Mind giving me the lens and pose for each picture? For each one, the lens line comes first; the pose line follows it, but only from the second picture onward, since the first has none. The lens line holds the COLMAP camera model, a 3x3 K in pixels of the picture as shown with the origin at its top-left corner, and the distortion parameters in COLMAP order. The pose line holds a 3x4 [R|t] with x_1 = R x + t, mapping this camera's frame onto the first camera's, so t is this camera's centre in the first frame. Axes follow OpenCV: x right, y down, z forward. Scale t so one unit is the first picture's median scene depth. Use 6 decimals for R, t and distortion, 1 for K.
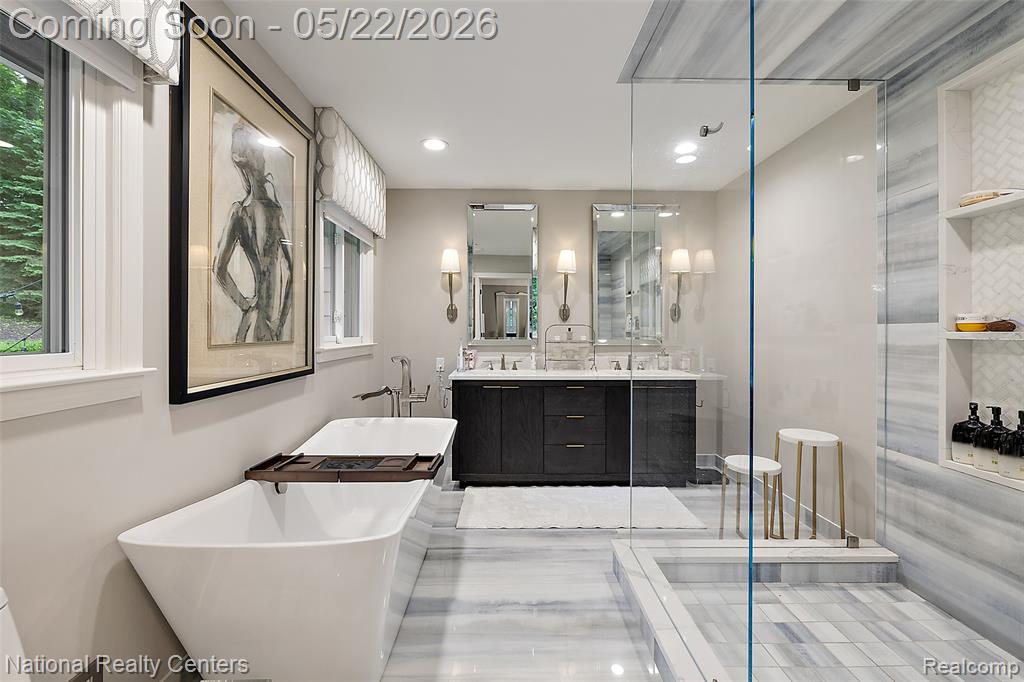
lens RADIAL K [[440.0, 0, 511.7], [0, 440.0, 334.1], [0, 0, 1]] dist [0.003270, -0.000307]
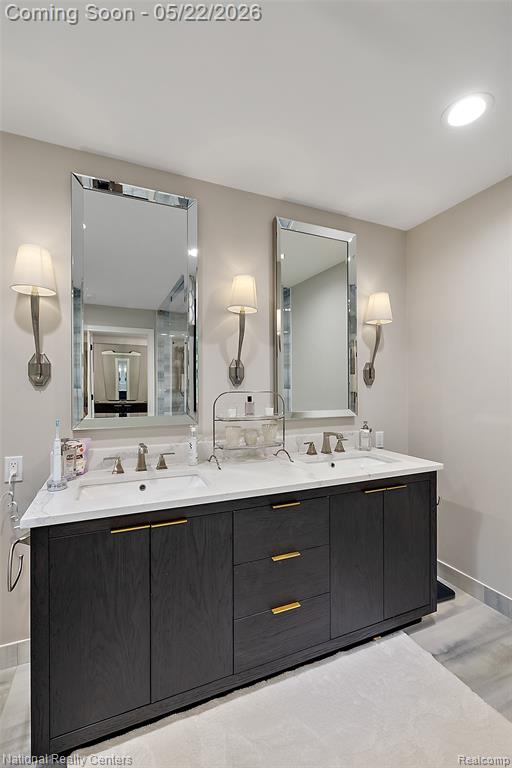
lens RADIAL K [[330.0, 0, 254.3], [0, 330.0, 385.6], [0, 0, 1]] dist [0.003270, -0.000307]
pose [[0.921718, -0.001888, 0.387856, -0.050706], [0.006372, 0.999927, -0.010277, -0.024682], [-0.387808, 0.011944, 0.921663, 0.536651]]
